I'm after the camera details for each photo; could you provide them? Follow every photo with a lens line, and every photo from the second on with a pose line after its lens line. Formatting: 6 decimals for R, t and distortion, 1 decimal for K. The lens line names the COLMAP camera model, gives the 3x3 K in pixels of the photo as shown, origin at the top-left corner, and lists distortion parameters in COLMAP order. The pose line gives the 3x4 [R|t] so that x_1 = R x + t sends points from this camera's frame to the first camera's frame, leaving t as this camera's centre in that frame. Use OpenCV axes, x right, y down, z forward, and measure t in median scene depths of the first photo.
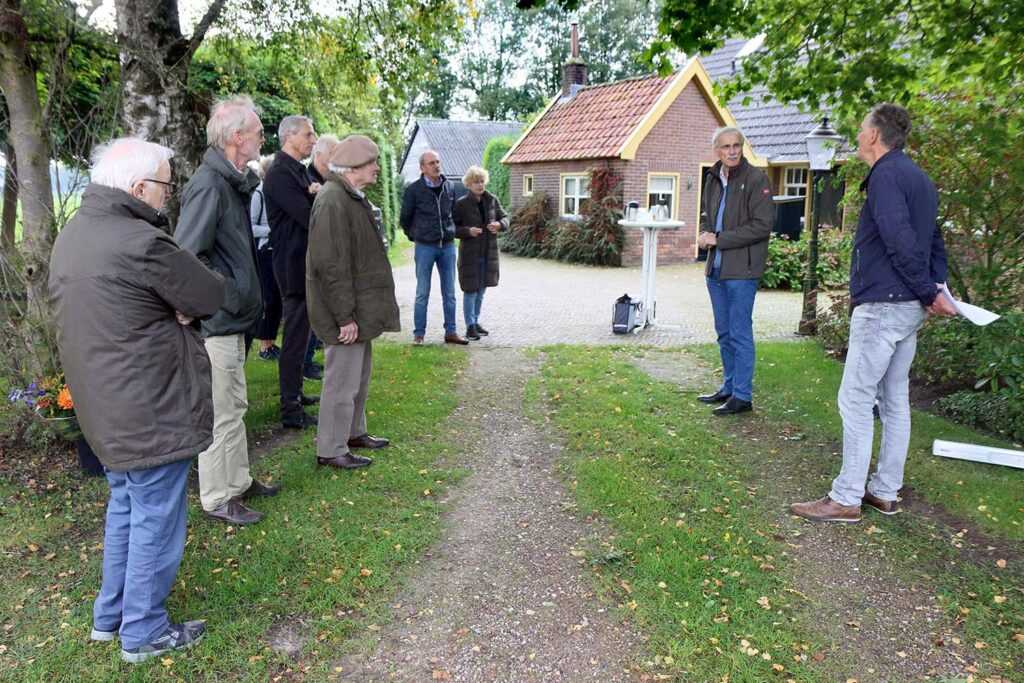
lens RADIAL K [[814.8, 0, 486.6], [0, 814.8, 412.3], [0, 0, 1]] dist [-0.089372, -0.003362]
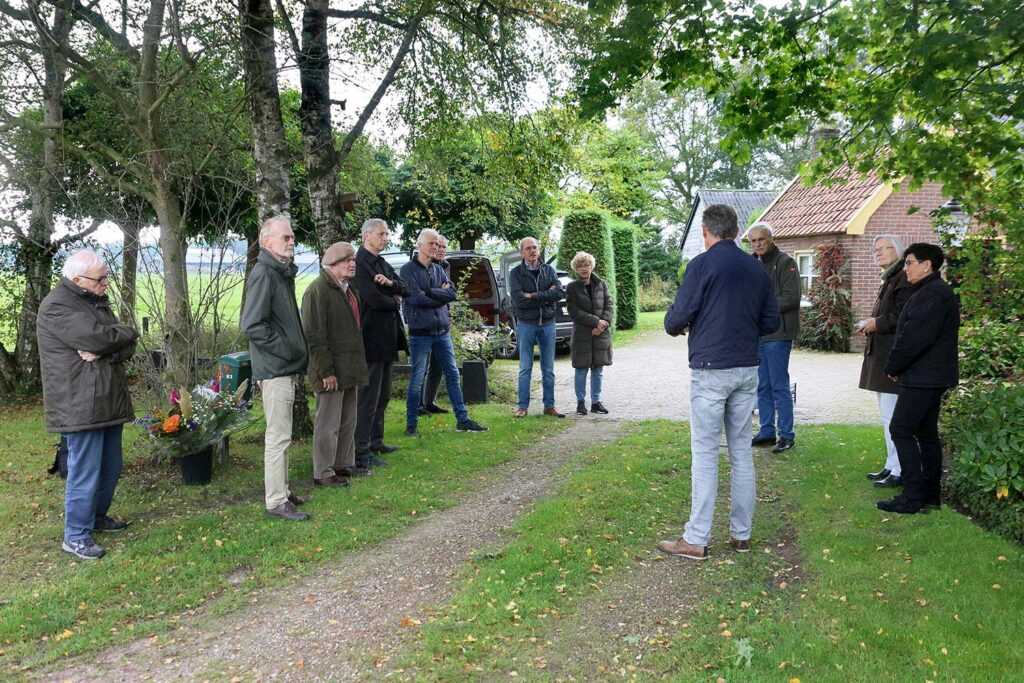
lens RADIAL K [[951.4, 0, 476.7], [0, 951.4, 364.8], [0, 0, 1]] dist [-0.046537, 0.000000]
pose [[0.935969, 0.025131, -0.351184, 0.195085], [-0.082219, 0.985472, -0.148610, 0.027824], [0.342348, 0.167968, 0.924438, -0.125926]]
